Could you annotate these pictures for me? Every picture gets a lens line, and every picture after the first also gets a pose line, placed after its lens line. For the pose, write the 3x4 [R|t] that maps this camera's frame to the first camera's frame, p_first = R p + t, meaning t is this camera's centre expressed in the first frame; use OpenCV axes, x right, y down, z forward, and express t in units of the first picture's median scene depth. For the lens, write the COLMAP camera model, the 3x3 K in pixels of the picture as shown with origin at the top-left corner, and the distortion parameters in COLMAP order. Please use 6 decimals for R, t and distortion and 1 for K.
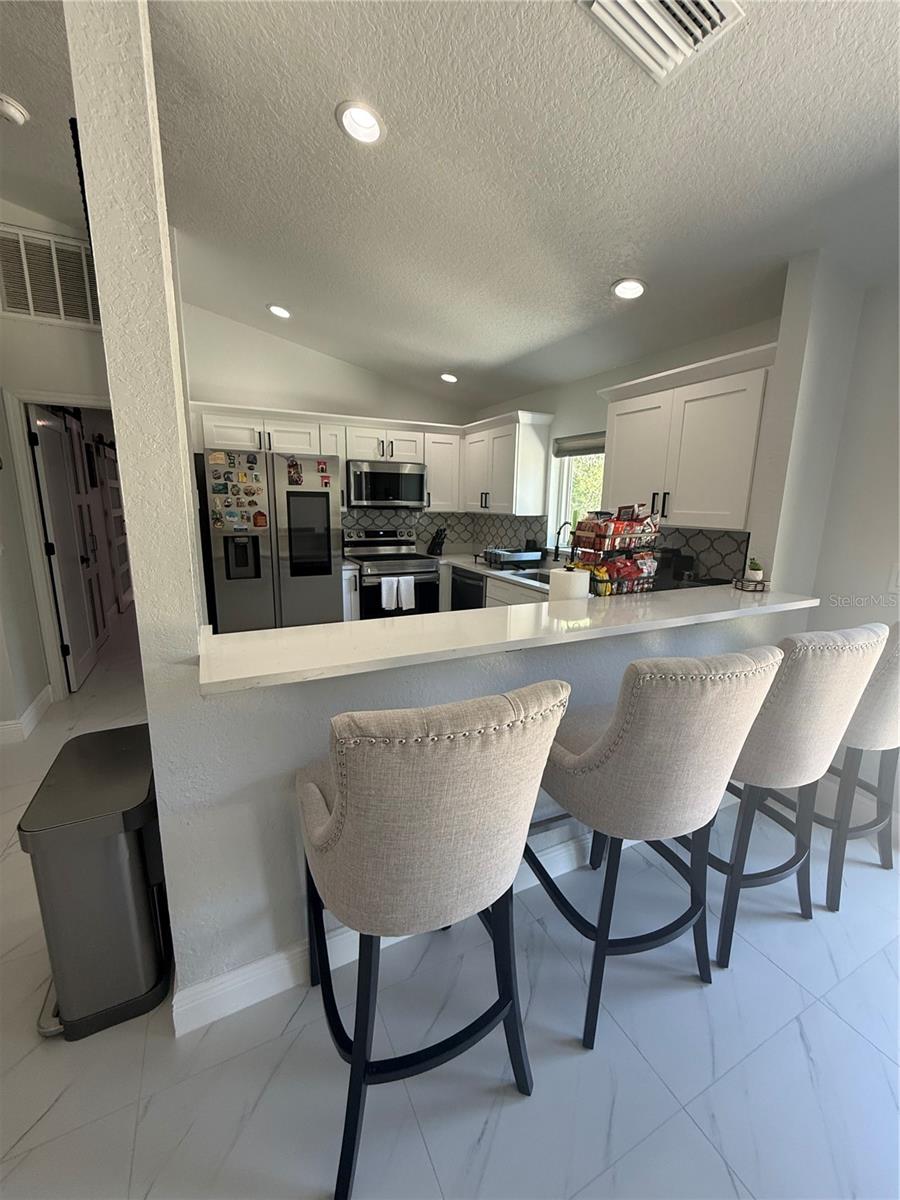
lens RADIAL K [[477.8, 0, 444.7], [0, 477.8, 598.9], [0, 0, 1]] dist [-0.000219, 0.000053]
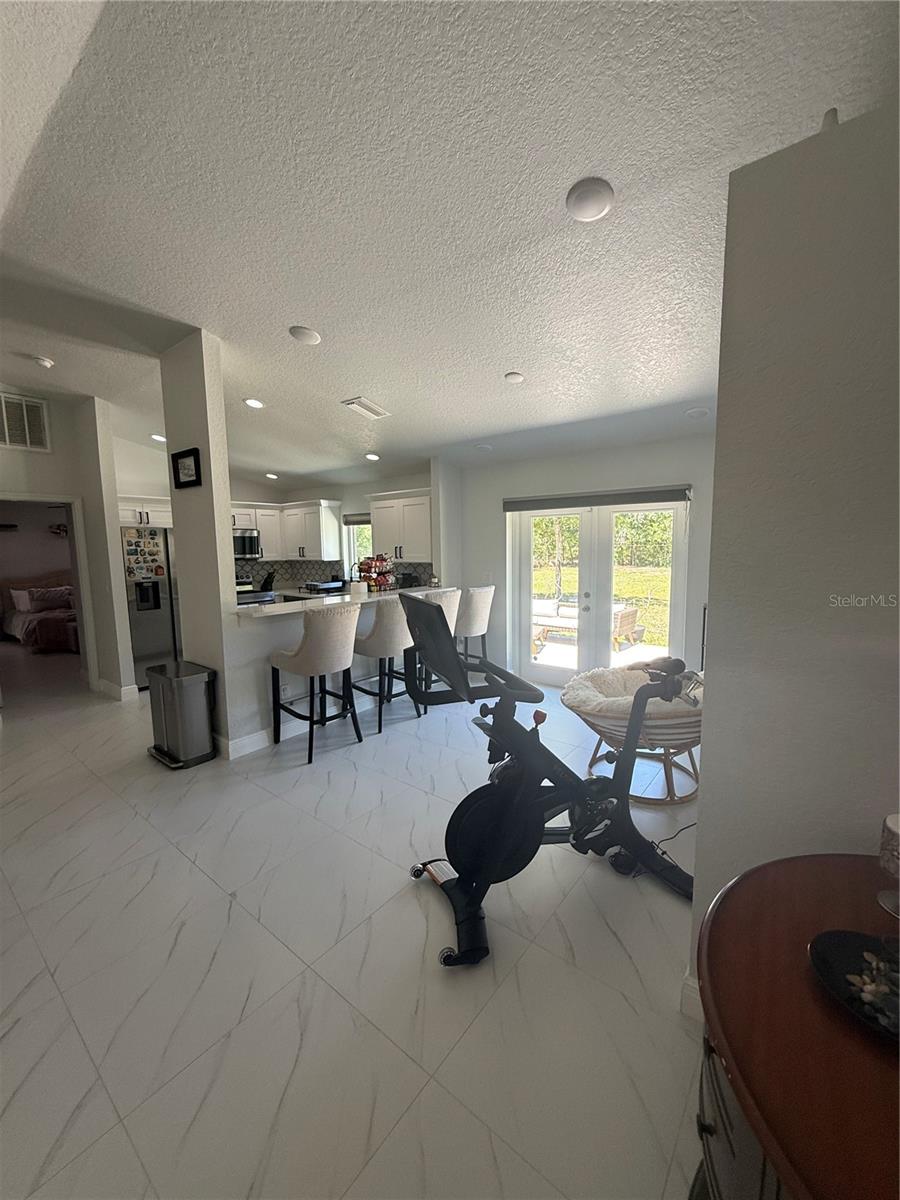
lens RADIAL K [[477.8, 0, 448.7], [0, 477.8, 597.5], [0, 0, 1]] dist [-0.000219, 0.000053]
pose [[0.903755, -0.077824, 0.420917, -0.199559], [0.116936, 0.990817, -0.067882, 0.134899], [-0.411769, 0.110569, 0.904556, -0.779578]]
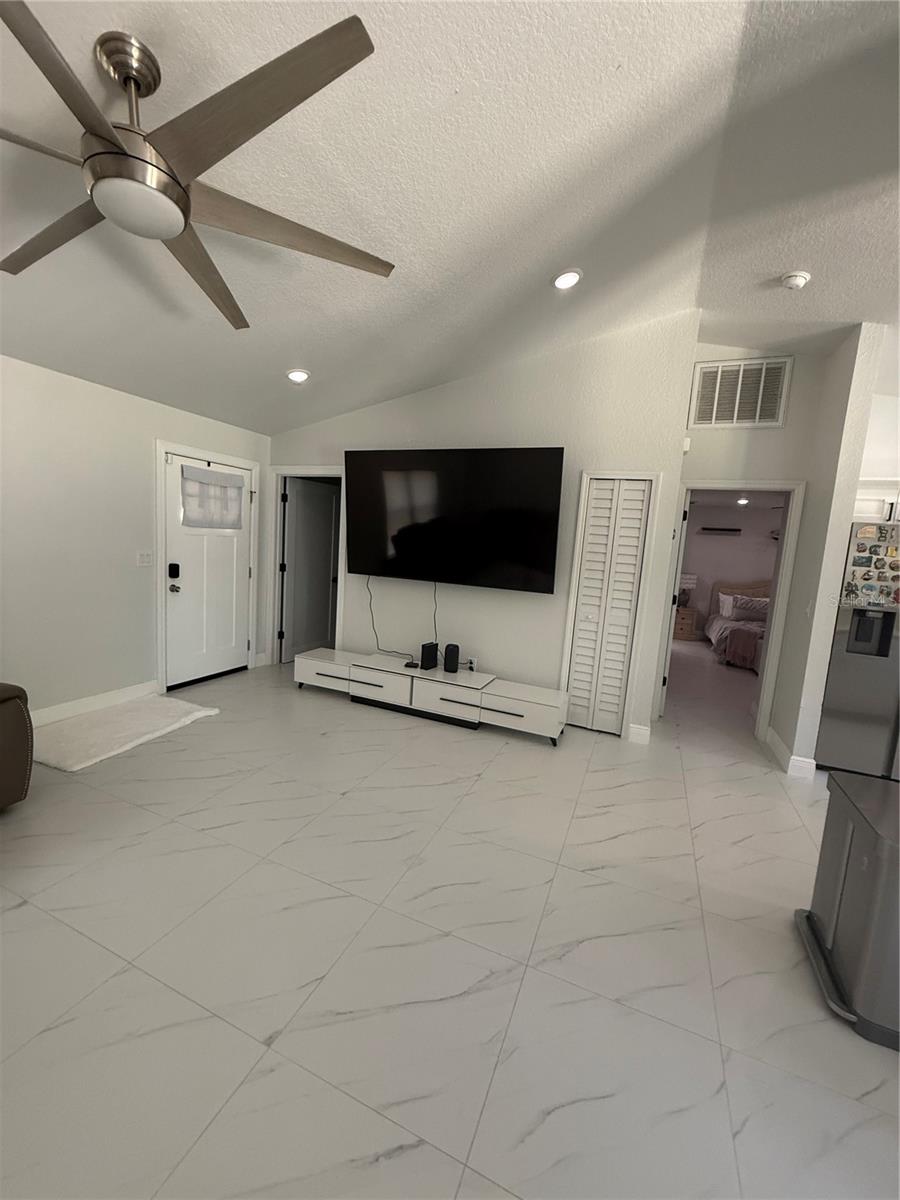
lens RADIAL K [[477.8, 0, 448.8], [0, 477.8, 597.7], [0, 0, 1]] dist [-0.000219, 0.000053]
pose [[0.652994, 0.118586, -0.748021, -0.268836], [-0.210561, 0.977153, -0.028901, 0.051803], [0.727504, 0.176376, 0.663045, -0.267131]]
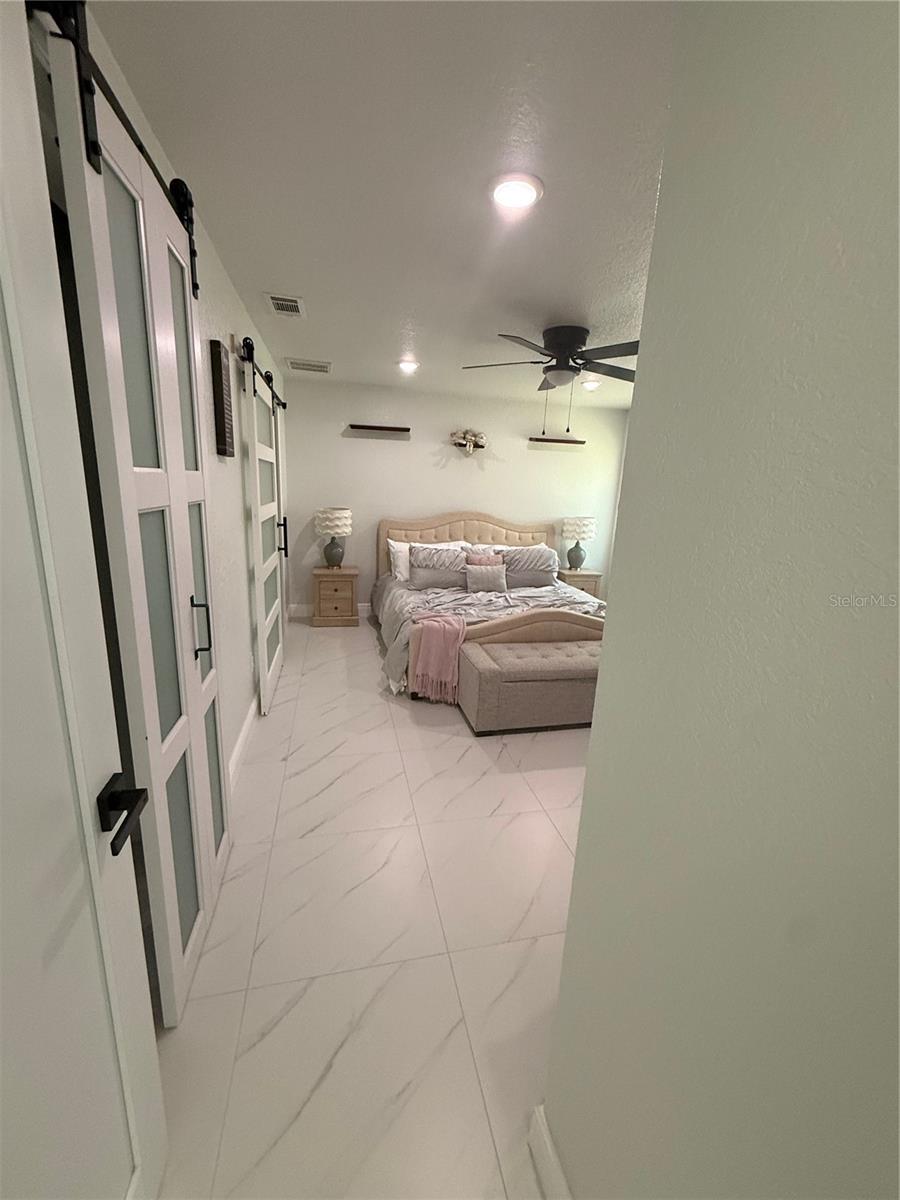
lens RADIAL K [[477.8, 0, 448.4], [0, 477.8, 604.8], [0, 0, 1]] dist [-0.000219, 0.000053]
pose [[0.973483, 0.084893, -0.212425, -0.700770], [-0.078042, 0.996129, 0.040447, -0.214624], [0.215037, -0.022796, 0.976340, 0.994892]]
